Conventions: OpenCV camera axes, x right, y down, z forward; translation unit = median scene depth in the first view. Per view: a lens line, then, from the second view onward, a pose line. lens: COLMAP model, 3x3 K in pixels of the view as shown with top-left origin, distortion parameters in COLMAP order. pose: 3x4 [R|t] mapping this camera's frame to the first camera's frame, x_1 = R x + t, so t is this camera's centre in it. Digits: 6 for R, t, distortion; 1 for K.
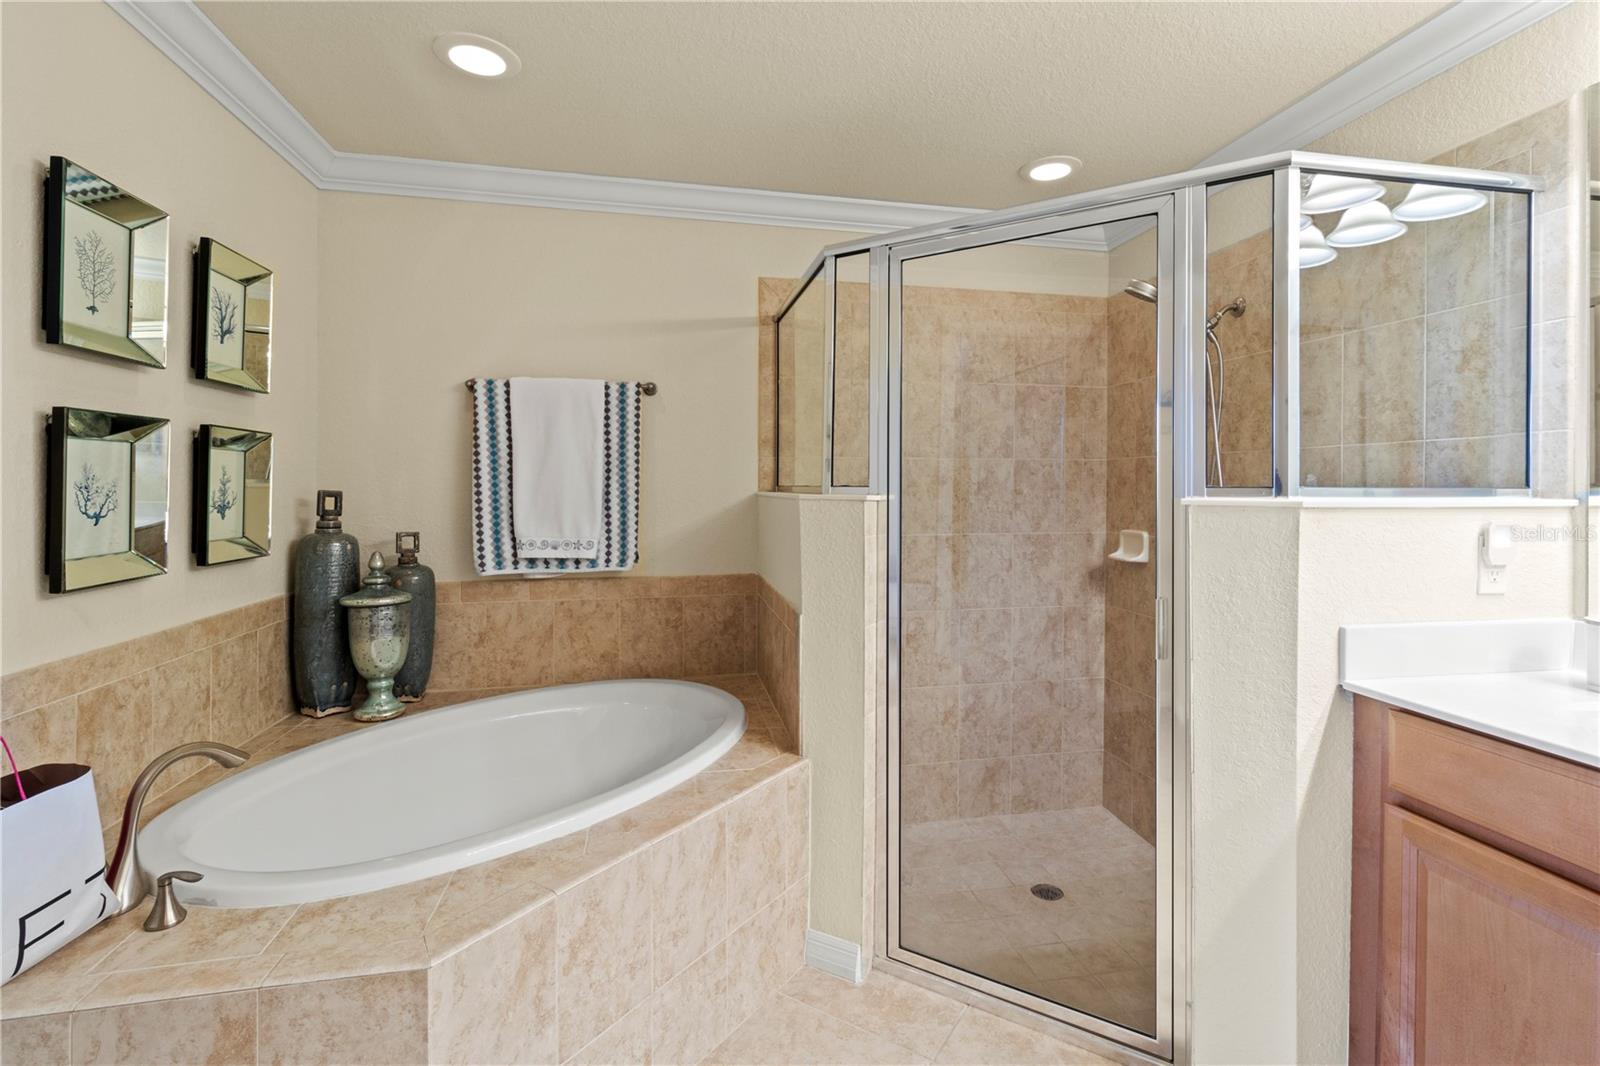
lens RADIAL K [[758.3, 0, 806.7], [0, 758.3, 517.7], [0, 0, 1]] dist [0.004687, -0.001231]
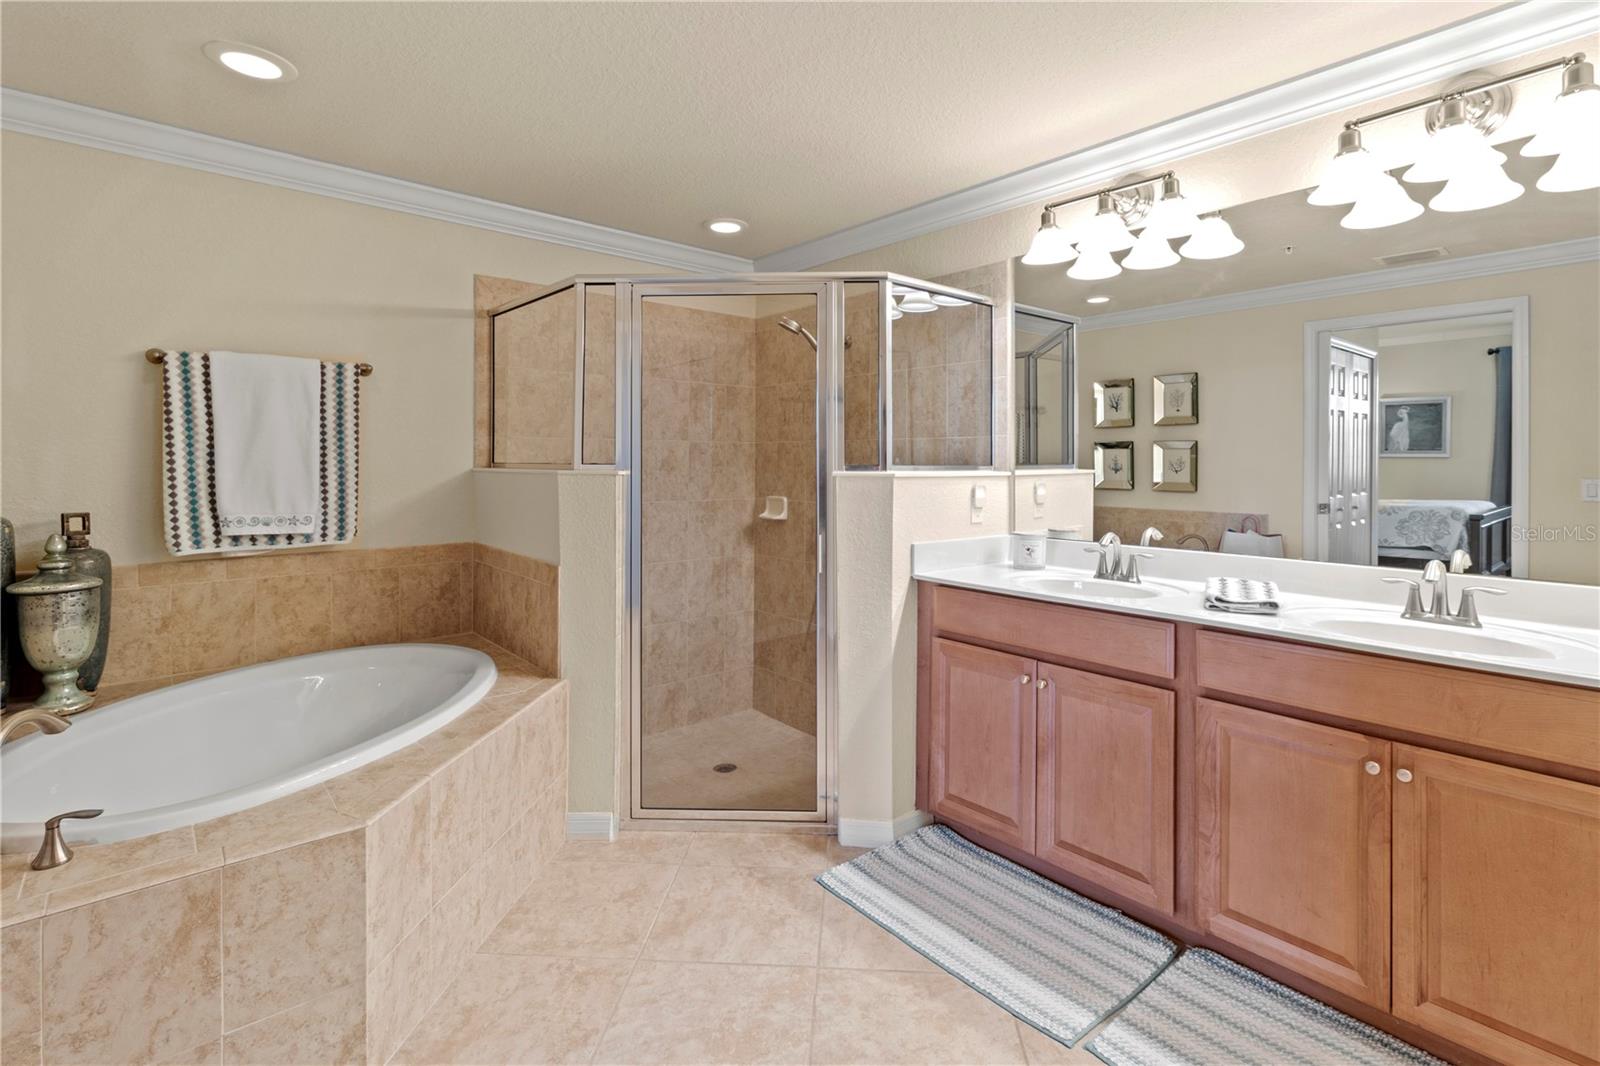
lens RADIAL K [[758.3, 0, 798.4], [0, 758.3, 540.6], [0, 0, 1]] dist [0.004687, -0.001231]
pose [[0.879729, -0.047687, 0.473078, -0.271813], [0.017563, 0.997538, 0.067893, 0.007353], [-0.475151, -0.051419, 0.878401, -0.318705]]
